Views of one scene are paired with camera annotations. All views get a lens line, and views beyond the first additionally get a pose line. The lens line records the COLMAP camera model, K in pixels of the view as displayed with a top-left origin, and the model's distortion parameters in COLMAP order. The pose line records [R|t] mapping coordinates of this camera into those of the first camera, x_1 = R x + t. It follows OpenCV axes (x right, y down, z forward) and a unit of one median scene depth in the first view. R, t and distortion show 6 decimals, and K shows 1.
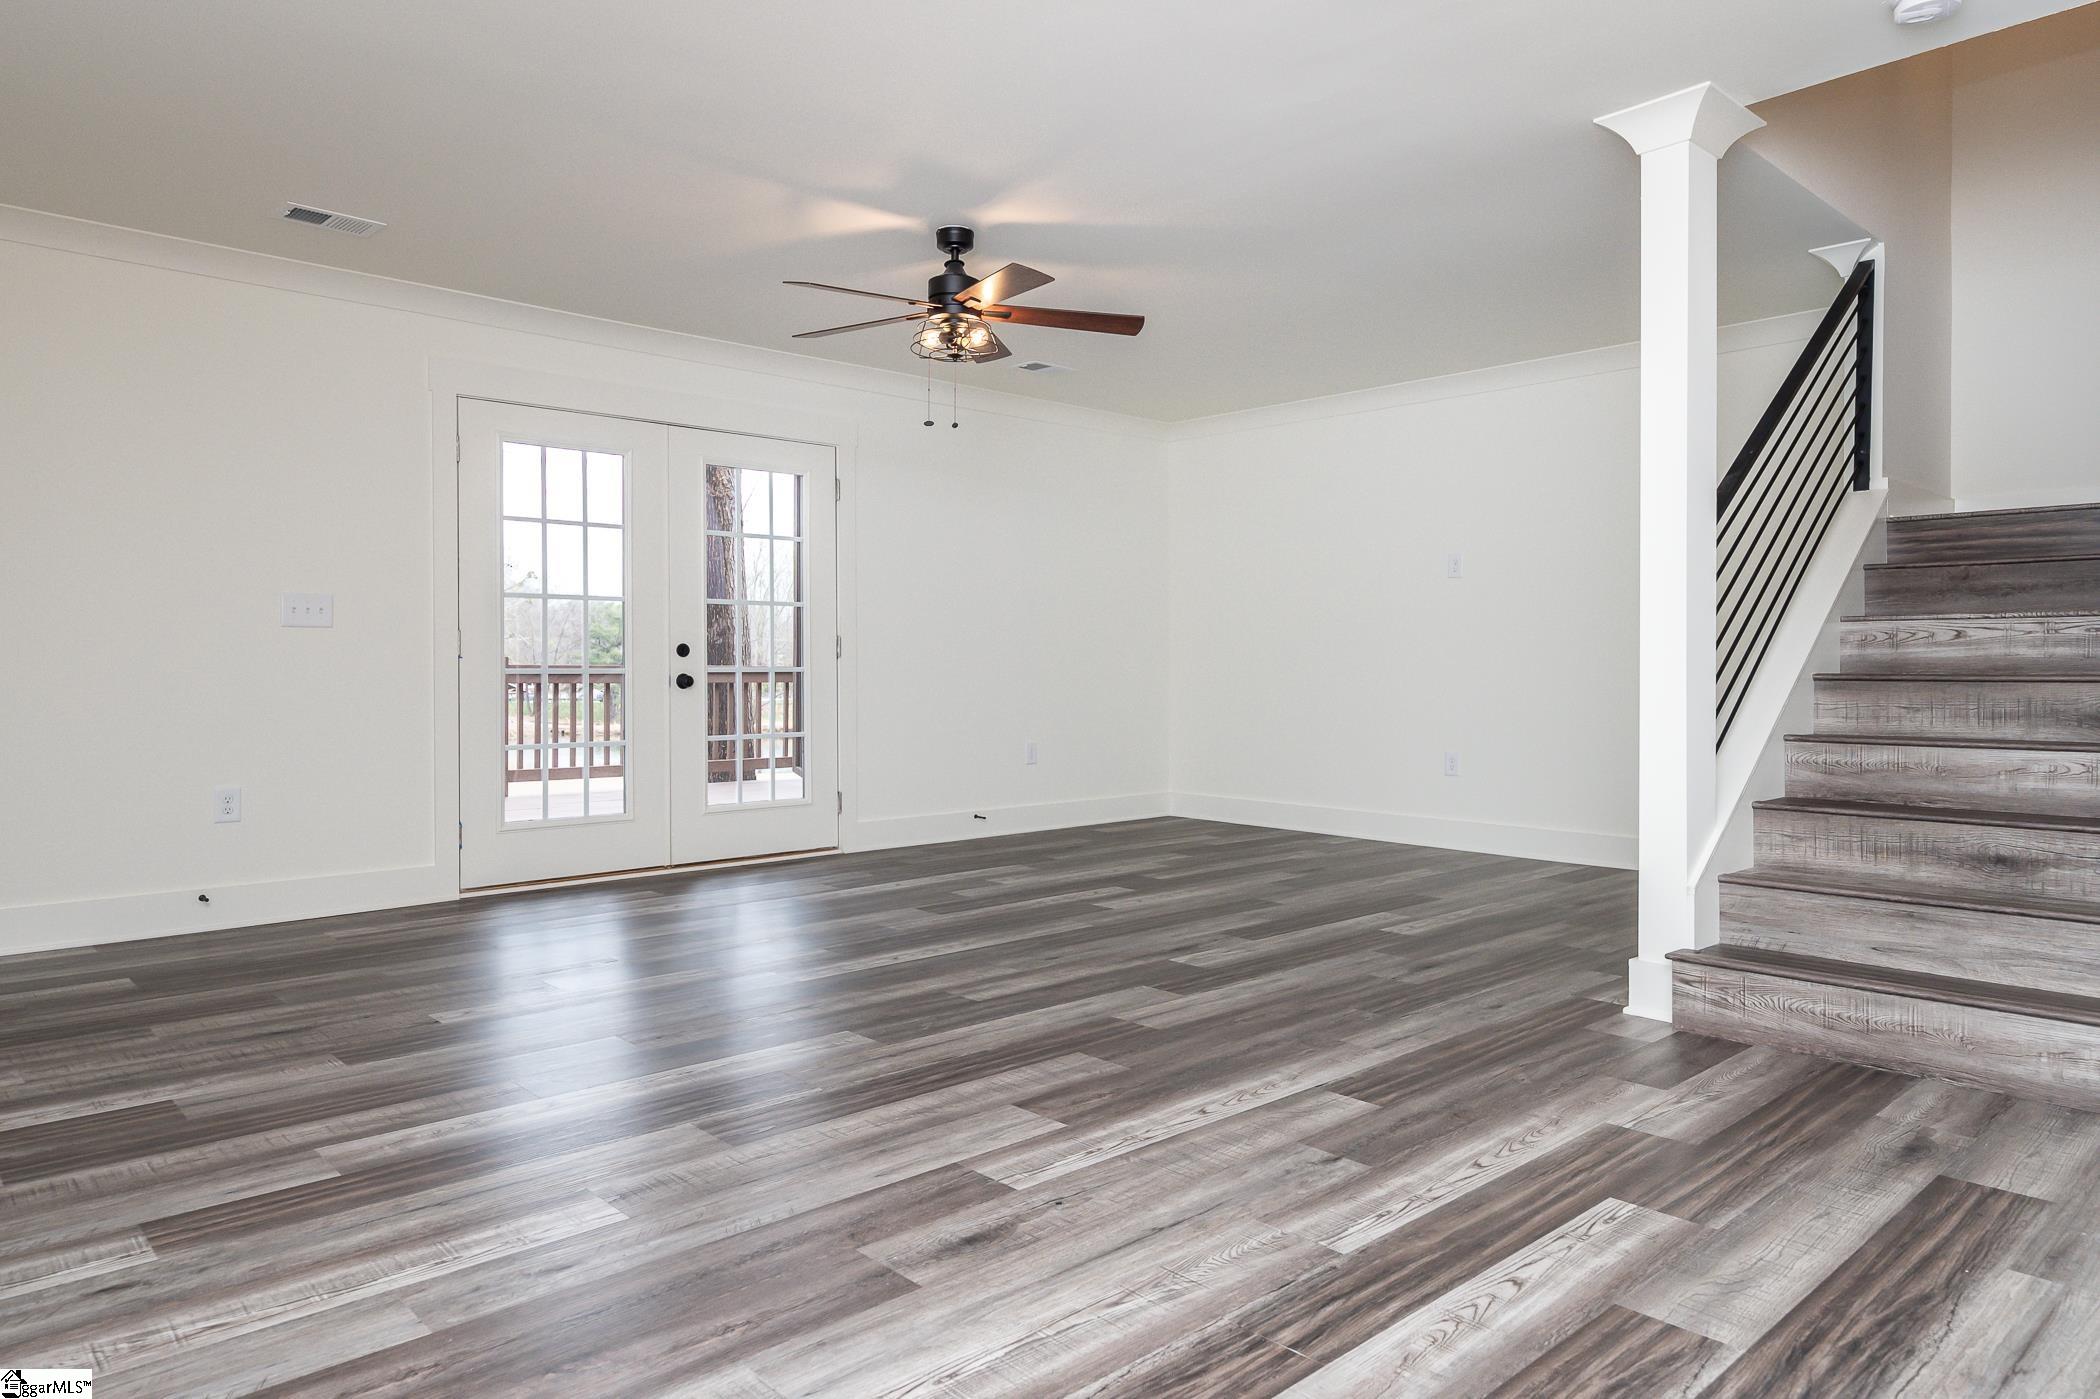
lens RADIAL K [[1334.6, 0, 1050.2], [0, 1334.6, 688.3], [0, 0, 1]] dist [0.023657, -0.002616]
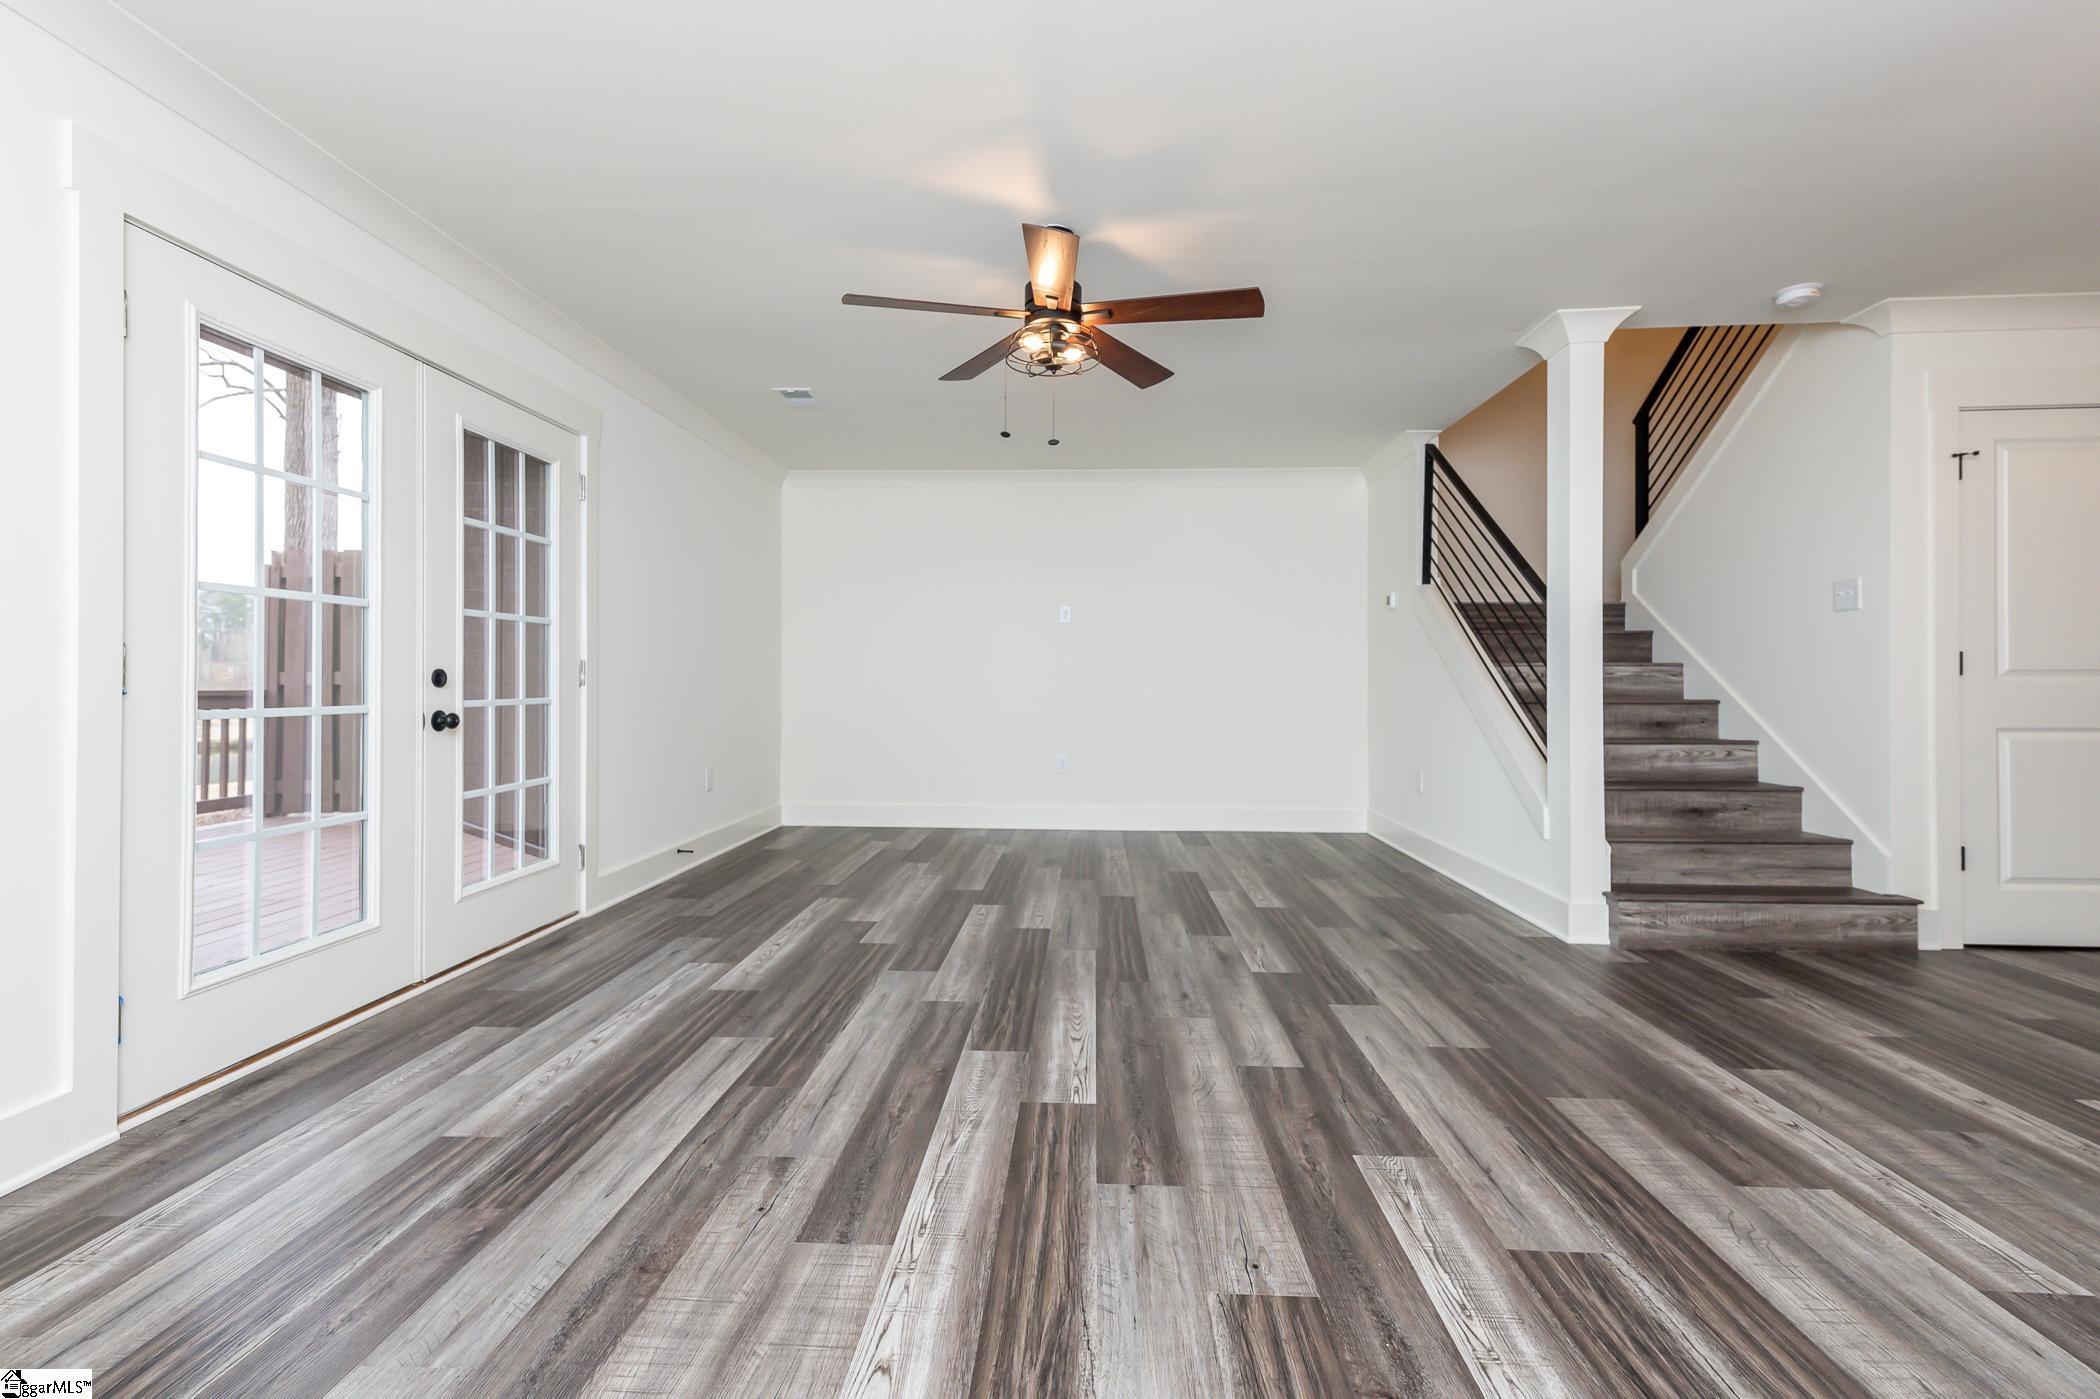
lens RADIAL K [[916.7, 0, 1053.7], [0, 916.7, 684.2], [0, 0, 1]] dist [0.005737, 0.000430]
pose [[0.719341, -0.002297, 0.694653, -0.739944], [0.010504, 0.999916, -0.007571, -0.034654], [-0.694577, 0.012743, 0.719305, 0.785324]]
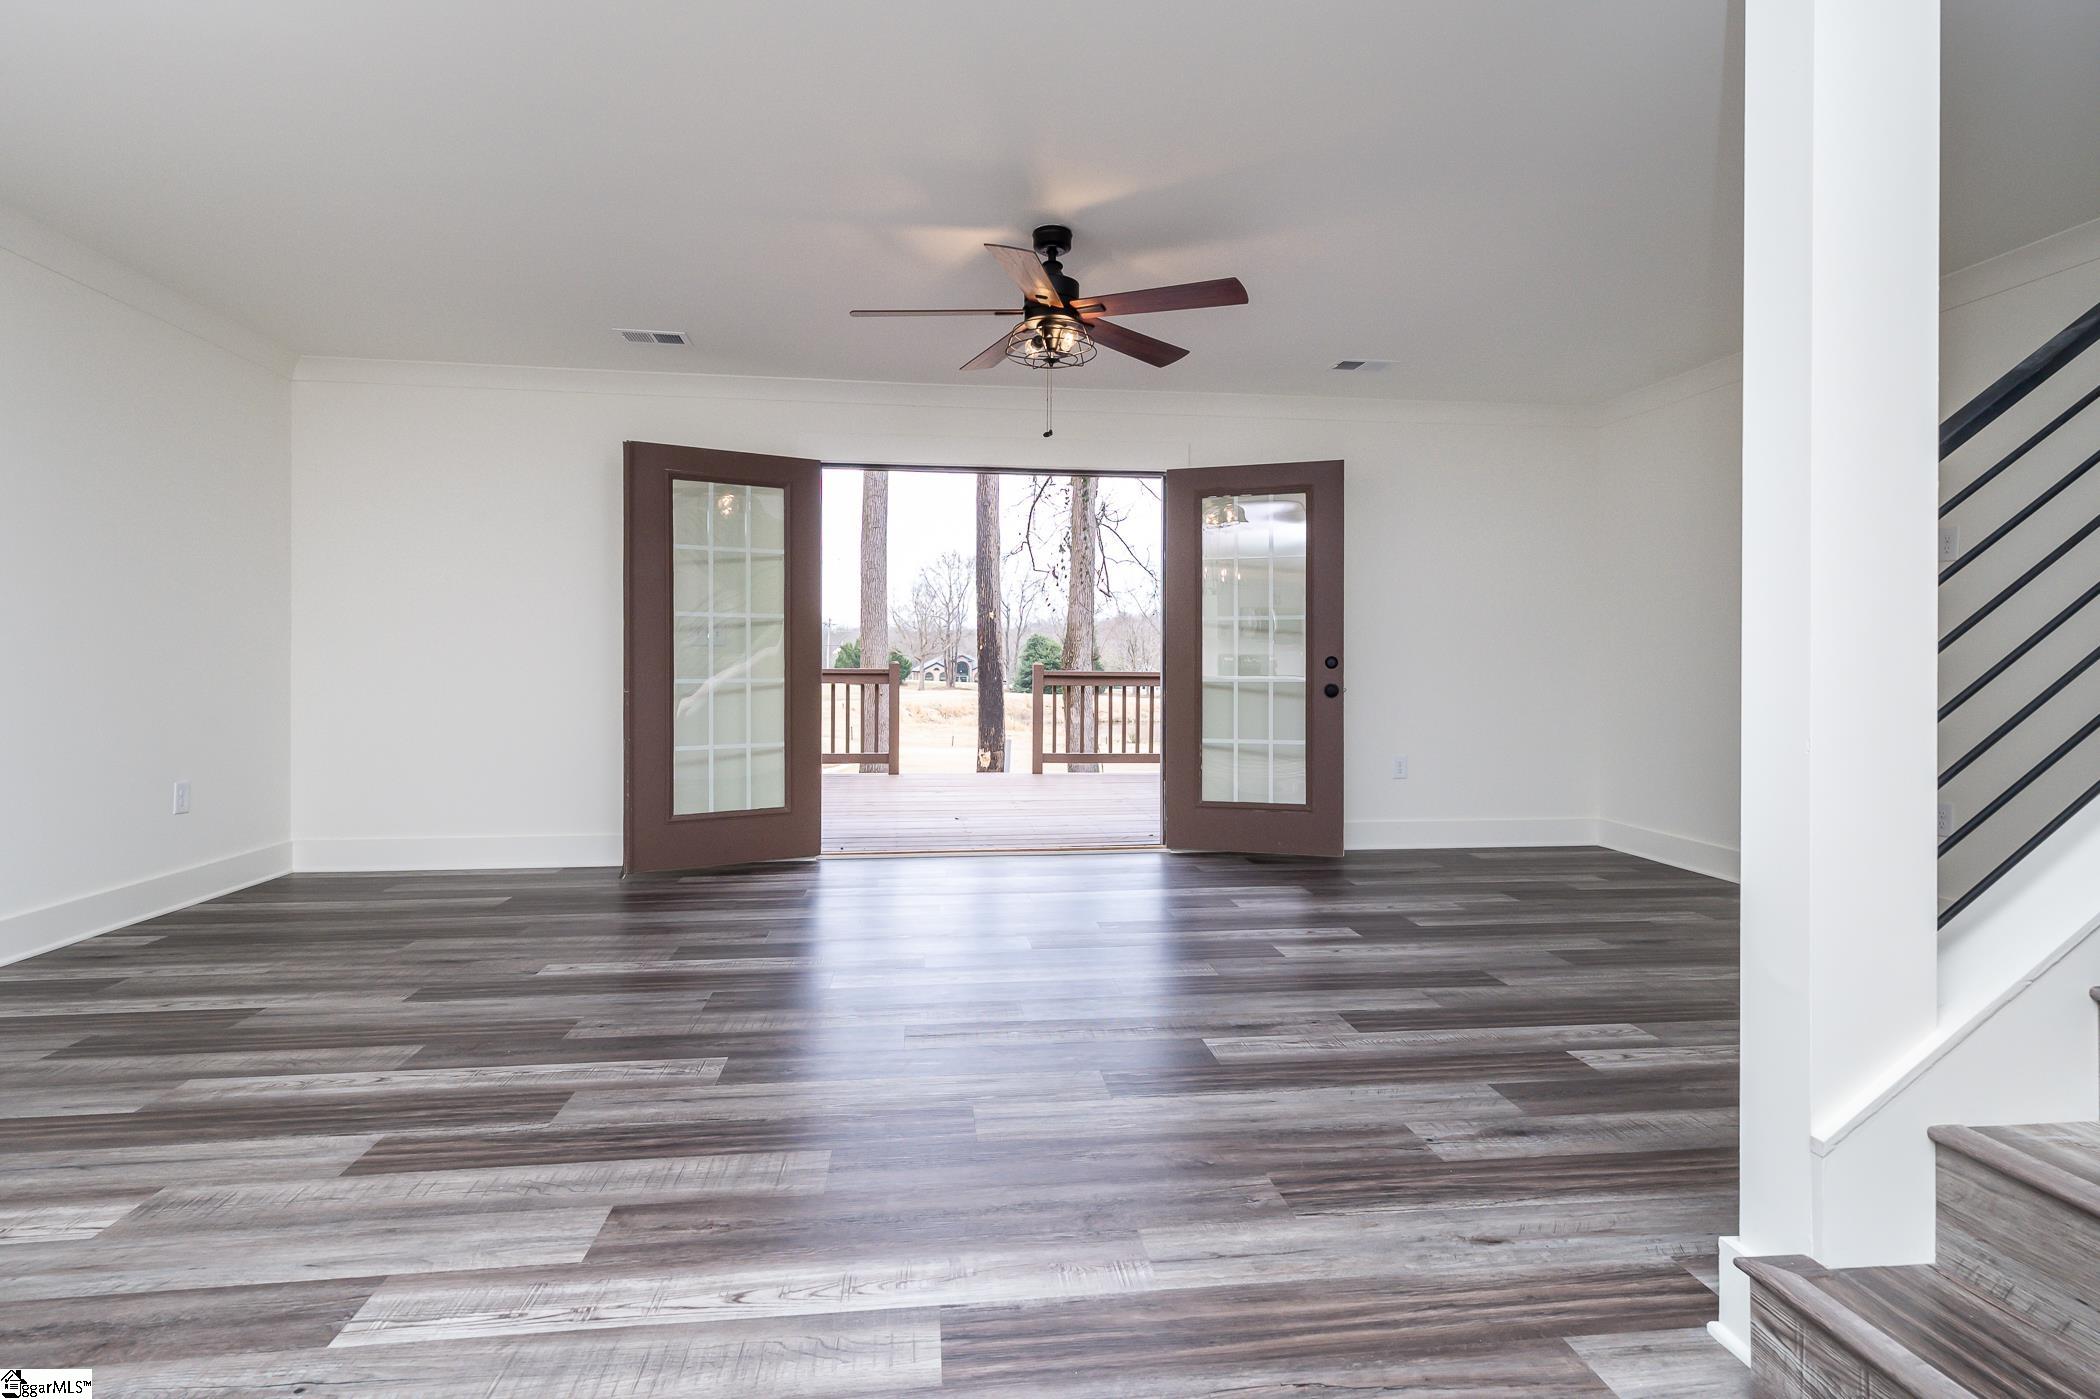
lens RADIAL K [[1039.4, 0, 1039.2], [0, 1039.4, 695.2], [0, 0, 1]] dist [0.006758, 0.001441]
pose [[0.808347, 0.019814, -0.588373, 0.527403], [-0.013719, 0.999796, 0.014822, -0.028741], [0.588546, -0.003909, 0.808454, 0.563685]]
